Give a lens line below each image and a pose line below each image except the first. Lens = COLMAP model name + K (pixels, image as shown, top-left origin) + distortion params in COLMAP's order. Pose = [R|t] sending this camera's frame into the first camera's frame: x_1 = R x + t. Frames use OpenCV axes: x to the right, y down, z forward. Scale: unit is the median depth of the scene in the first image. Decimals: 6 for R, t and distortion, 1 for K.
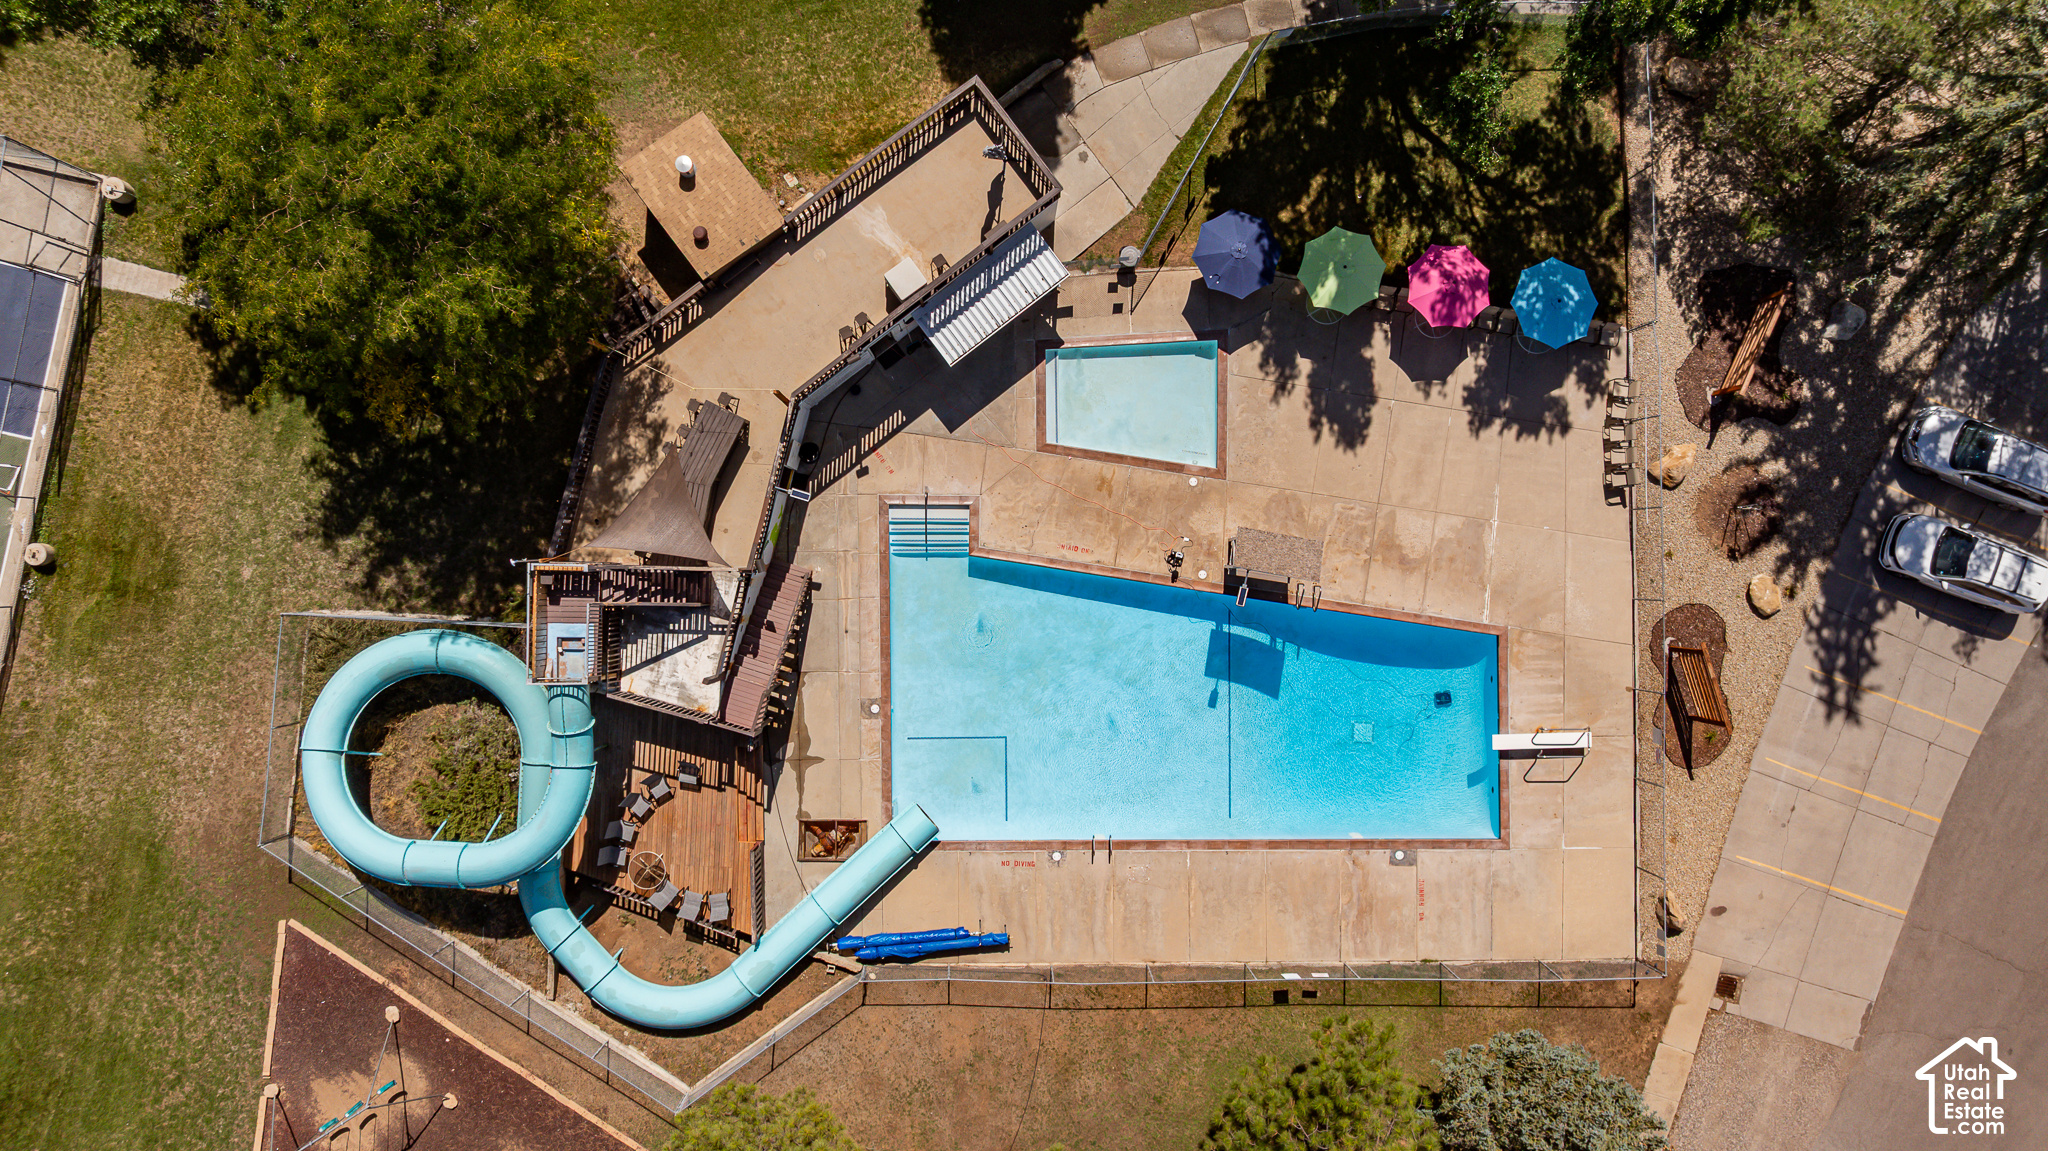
lens RADIAL K [[1438.9, 0, 1064.8], [0, 1438.9, 574.9], [0, 0, 1]] dist [-0.024233, -0.000590]
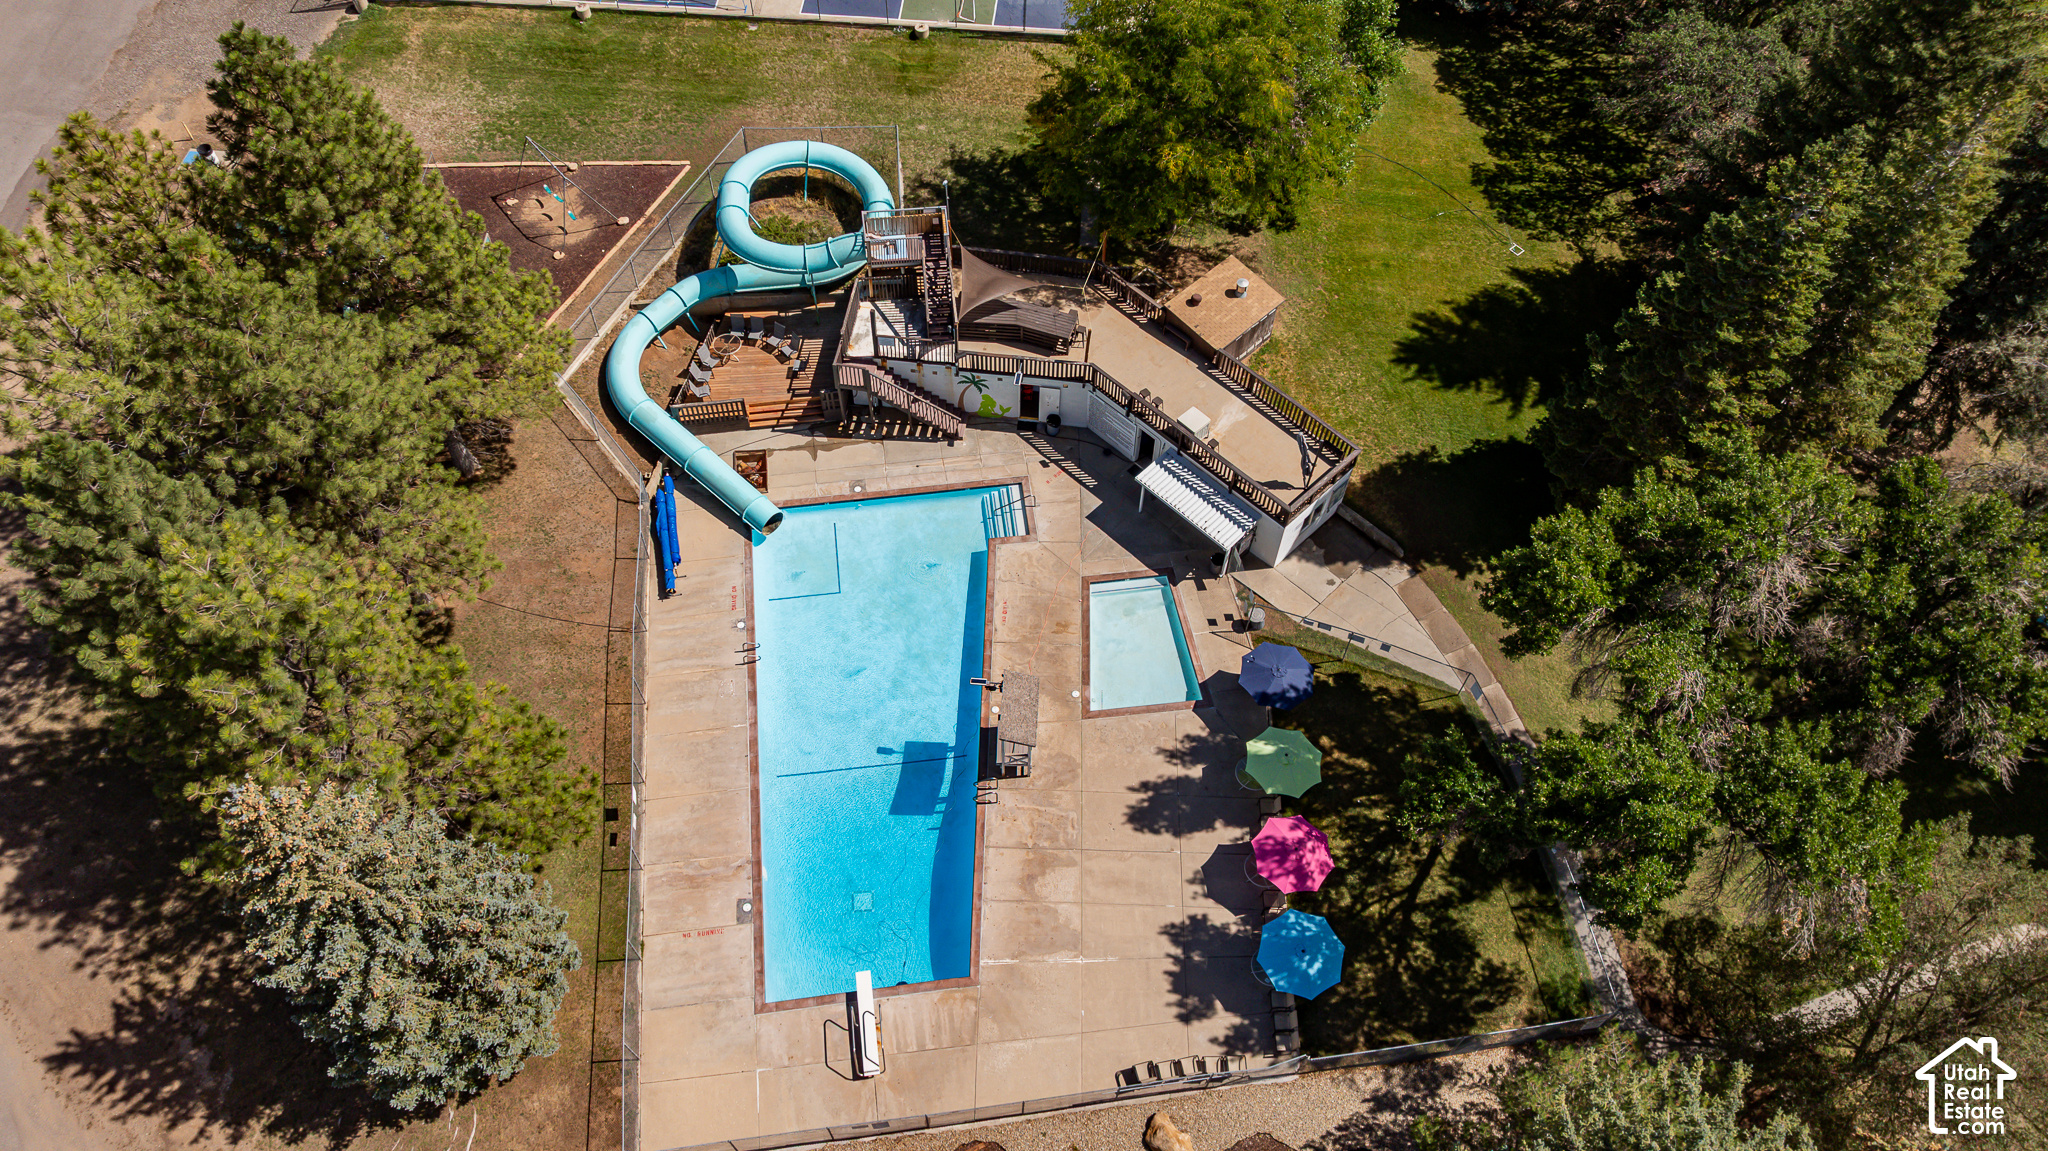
lens RADIAL K [[1432.9, 0, 1024.0], [0, 1432.9, 575.5], [0, 0, 1]] dist [-0.022572, 0.013582]
pose [[0.127273, 0.818493, -0.560242, 0.641473], [-0.991832, 0.100239, -0.078875, 0.055373], [-0.008400, 0.565705, 0.824565, 0.016806]]
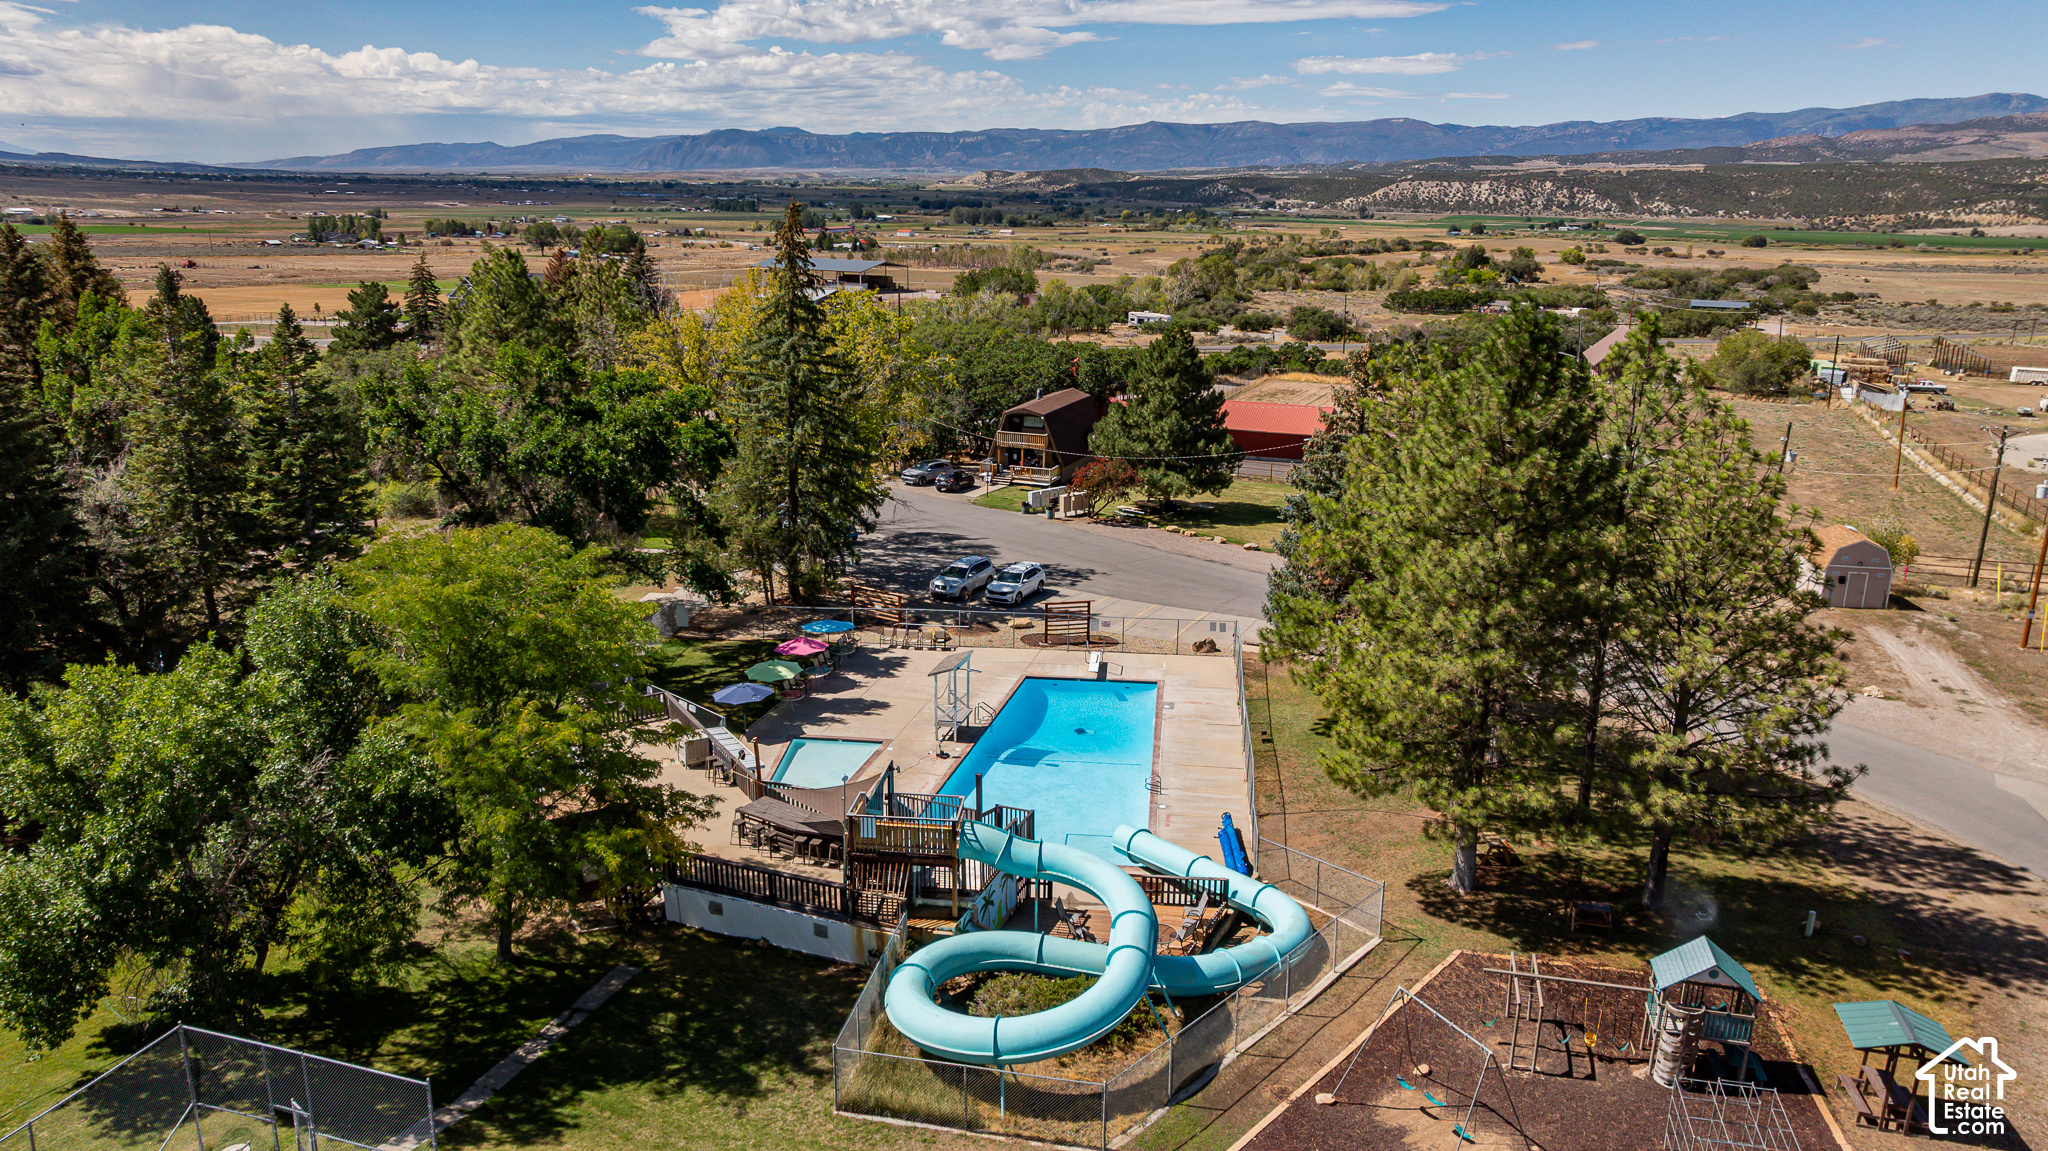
lens RADIAL K [[1432.9, 0, 1024.0], [0, 1432.9, 575.5], [0, 0, 1]] dist [-0.022572, 0.013582]
pose [[0.109925, -0.294795, 0.949217, -1.143840], [0.993863, 0.044453, -0.101290, 0.193099], [-0.012336, 0.954526, 0.297873, 0.434522]]
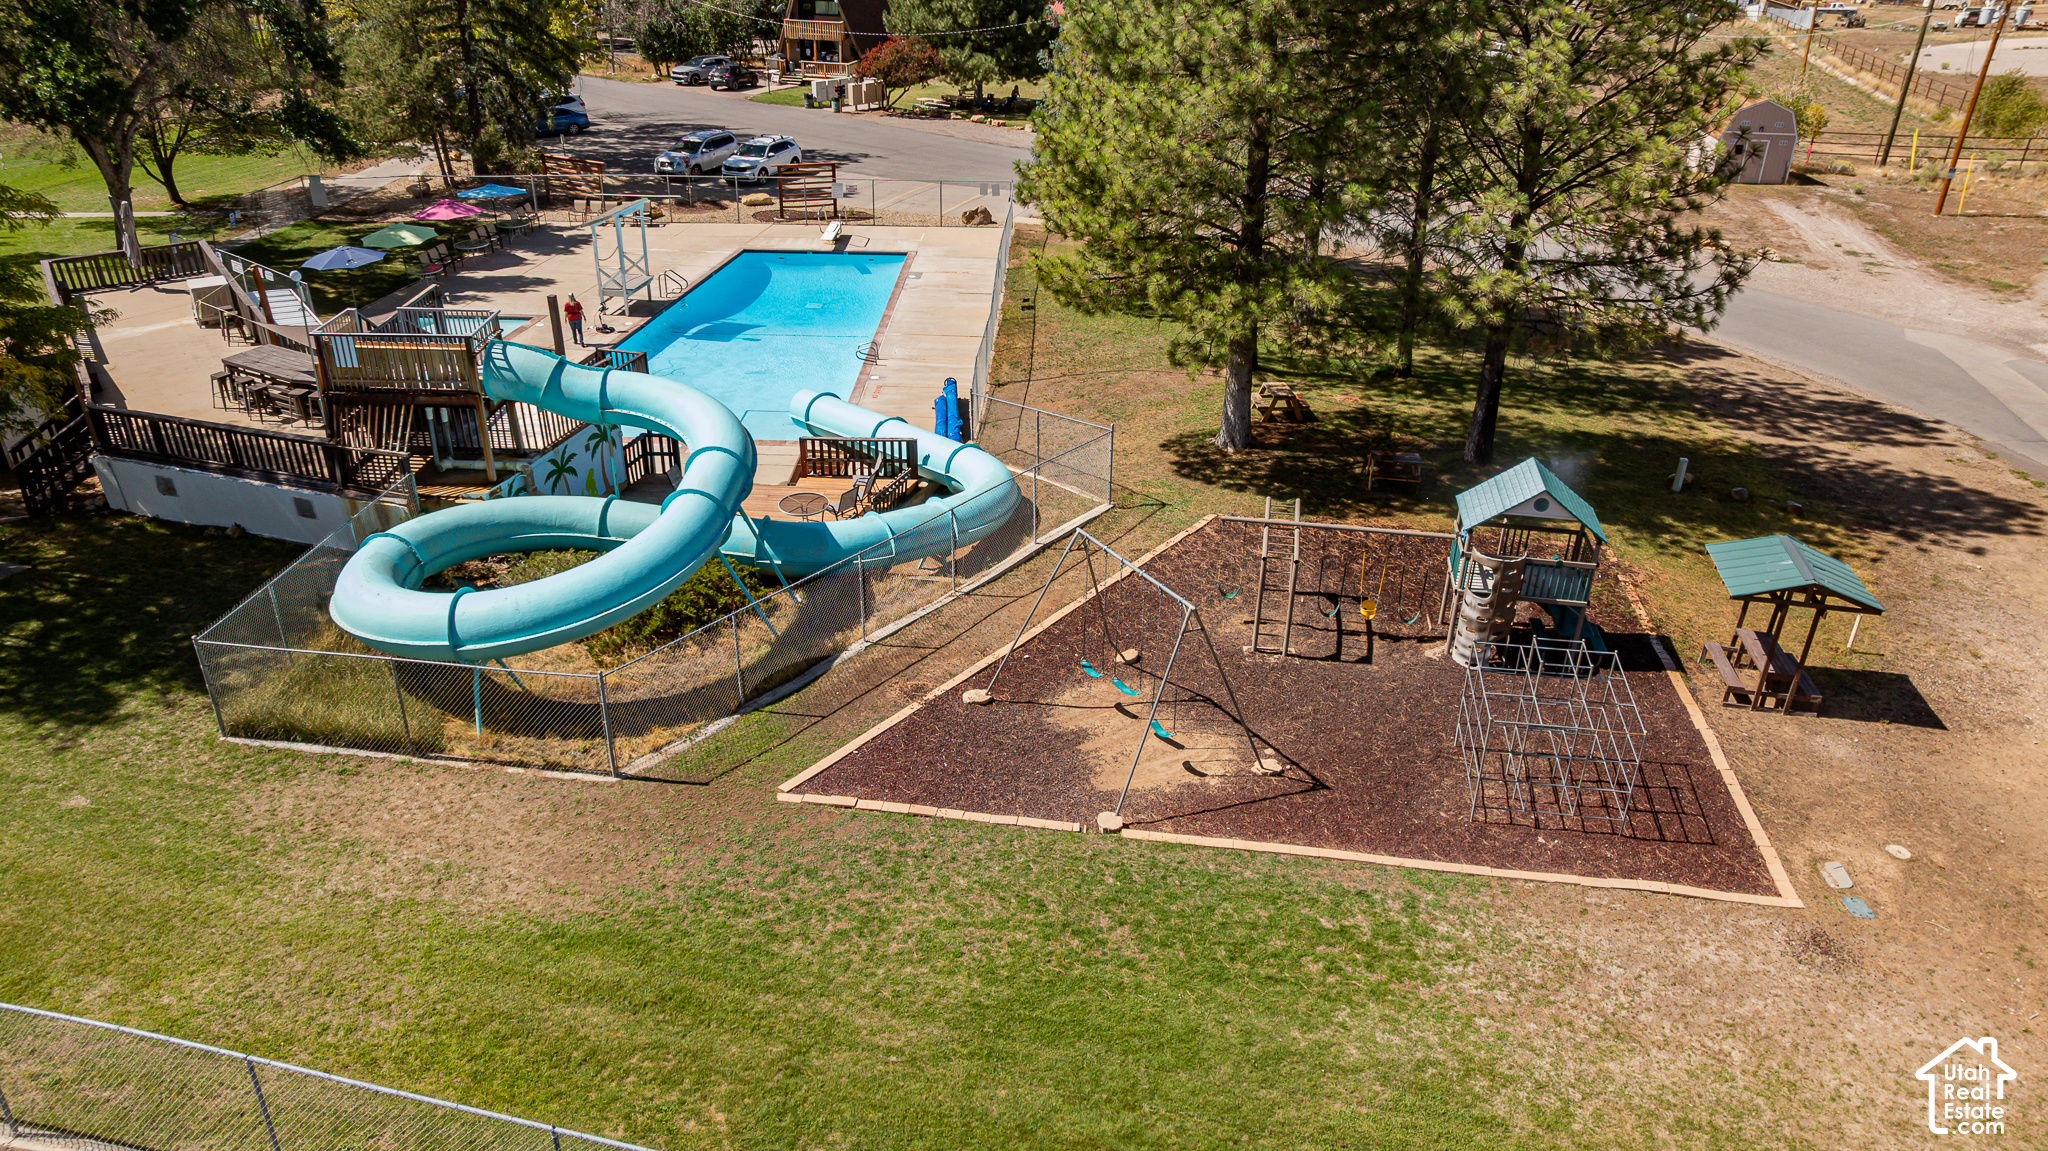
lens RADIAL K [[1436.6, 0, 1024.0], [0, 1436.6, 575.5], [0, 0, 1]] dist [-0.019336, -0.004441]
pose [[0.035890, -0.484714, 0.873936, -0.909297], [0.999191, 0.033270, -0.022581, 0.322740], [-0.018131, 0.874040, 0.485516, 0.643422]]
